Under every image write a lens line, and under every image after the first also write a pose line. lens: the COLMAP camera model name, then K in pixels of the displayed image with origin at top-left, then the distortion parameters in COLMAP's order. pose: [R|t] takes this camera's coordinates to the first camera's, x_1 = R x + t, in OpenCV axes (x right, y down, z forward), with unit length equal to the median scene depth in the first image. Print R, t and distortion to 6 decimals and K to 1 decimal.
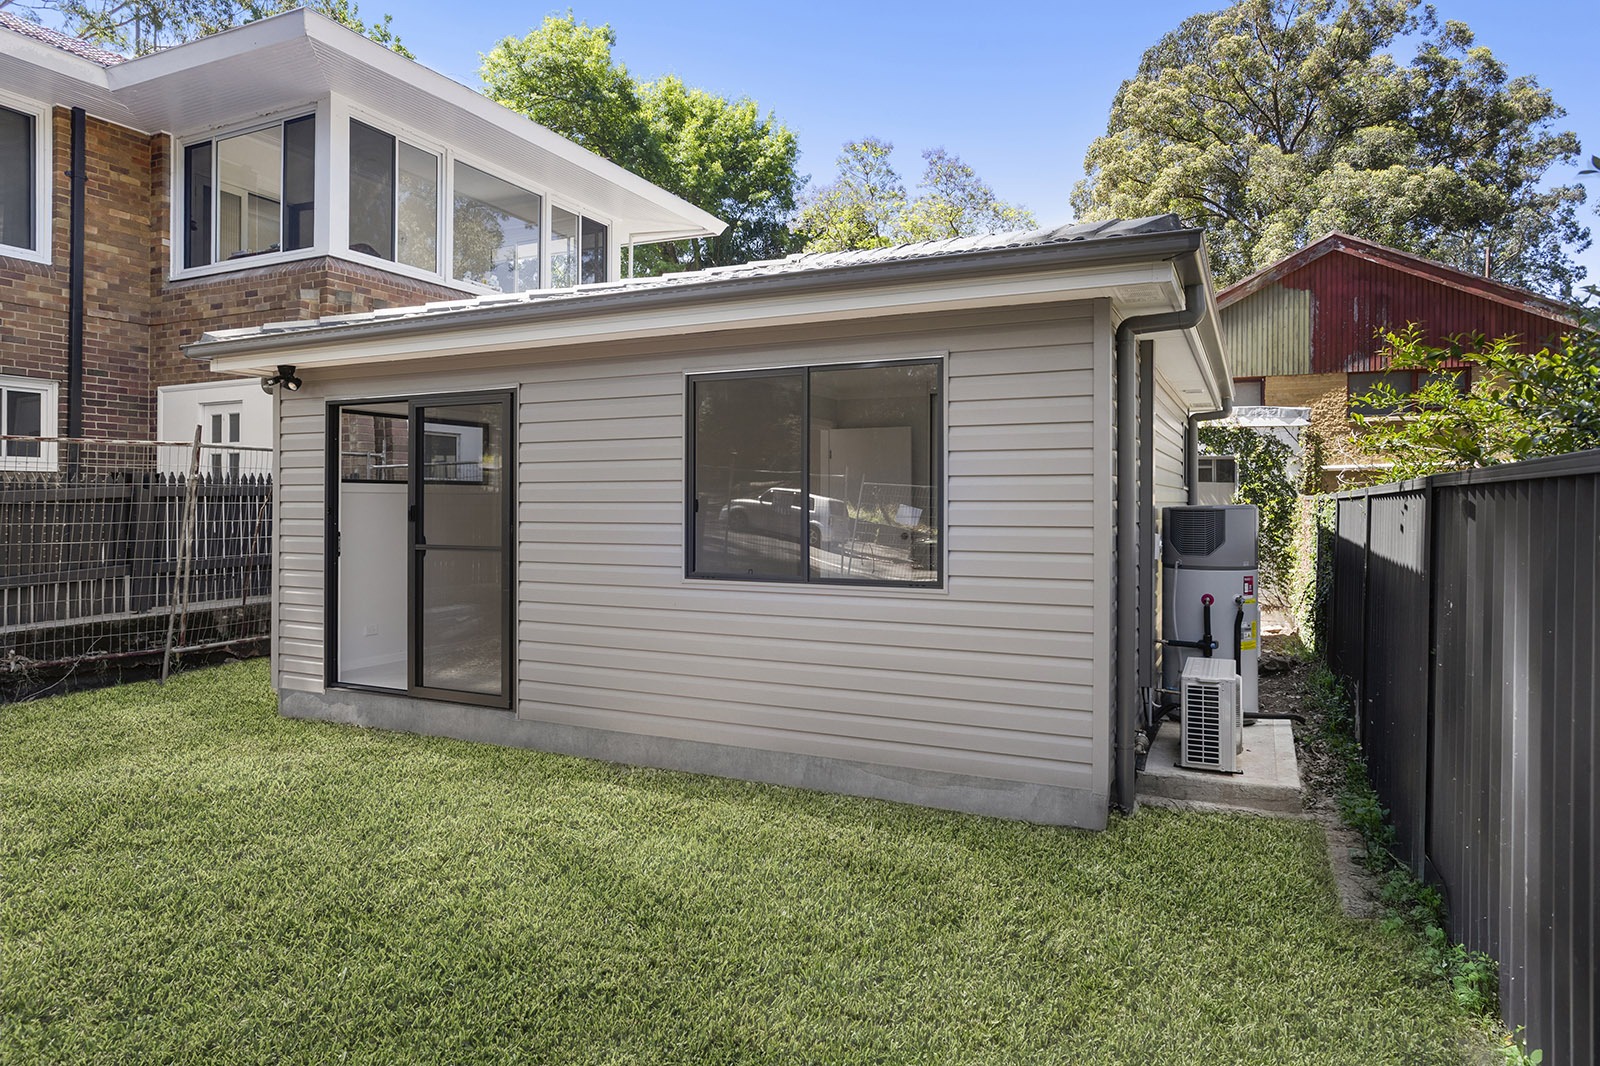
lens RADIAL K [[974.3, 0, 800.0], [0, 974.3, 533.0], [0, 0, 1]] dist [-0.003727, -0.000375]
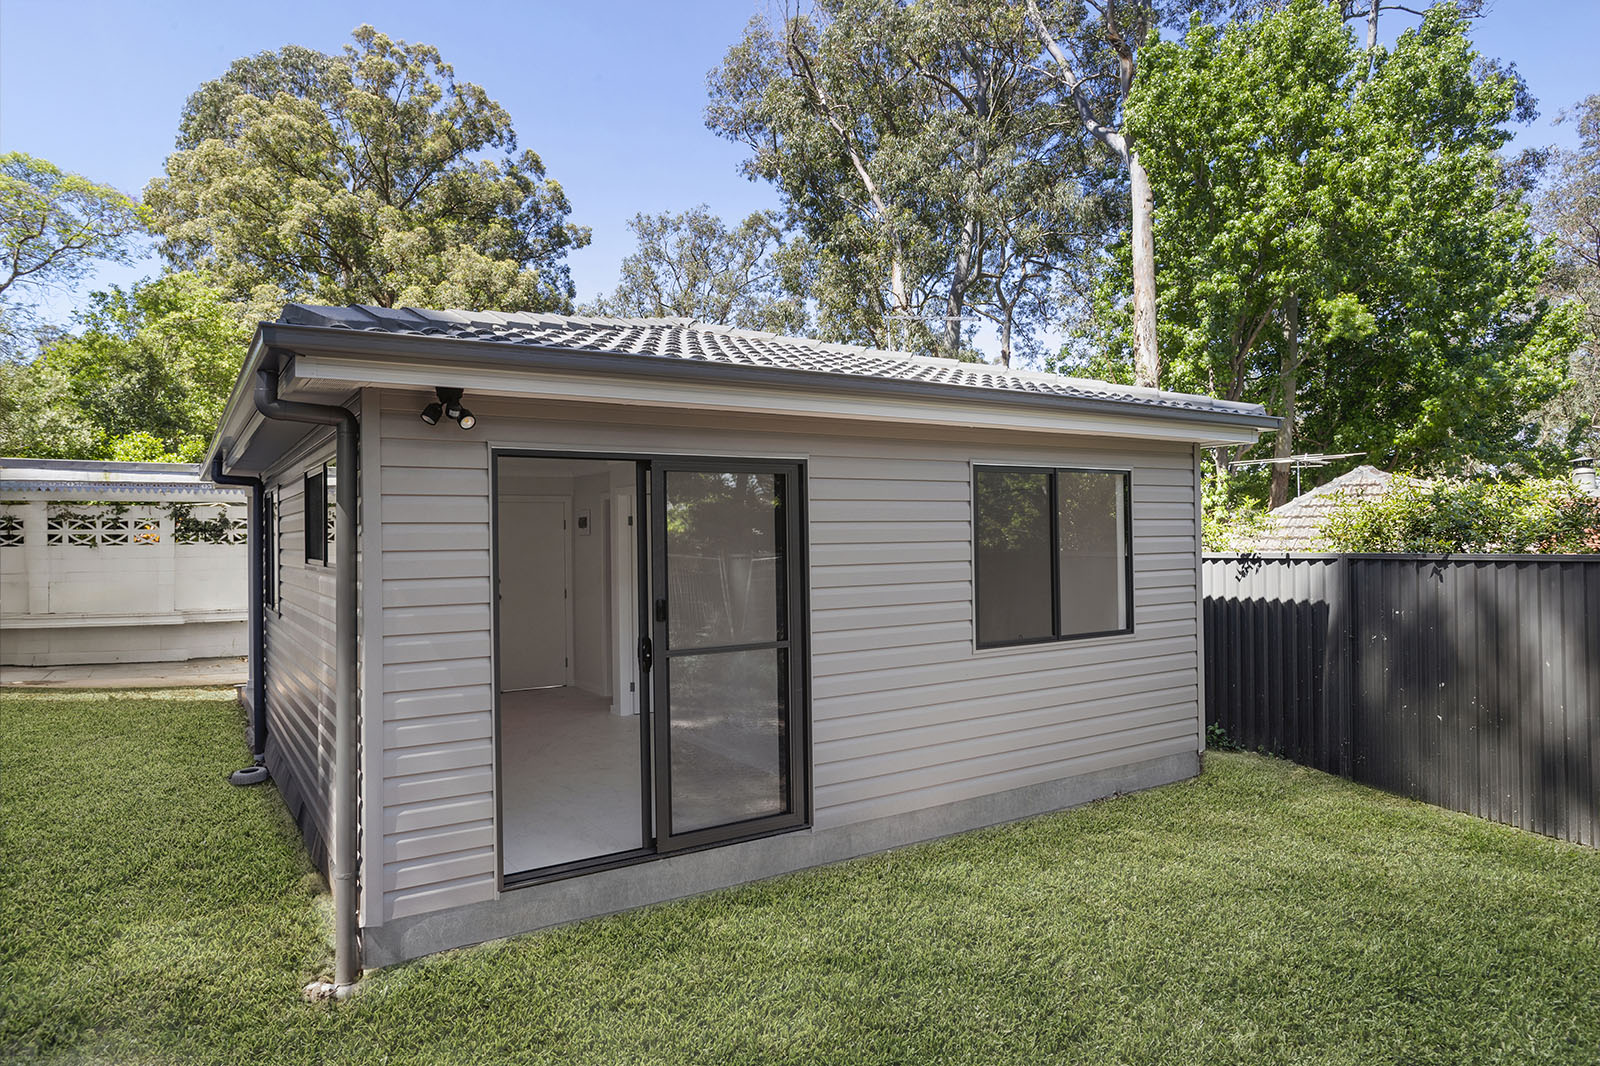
lens RADIAL K [[974.3, 0, 800.0], [0, 974.3, 533.0], [0, 0, 1]] dist [-0.003727, -0.000375]
pose [[0.527989, -0.002691, 0.849247, -0.190732], [0.038516, 0.999042, -0.020779, -0.011495], [-0.848377, 0.043681, 0.527587, 0.097377]]
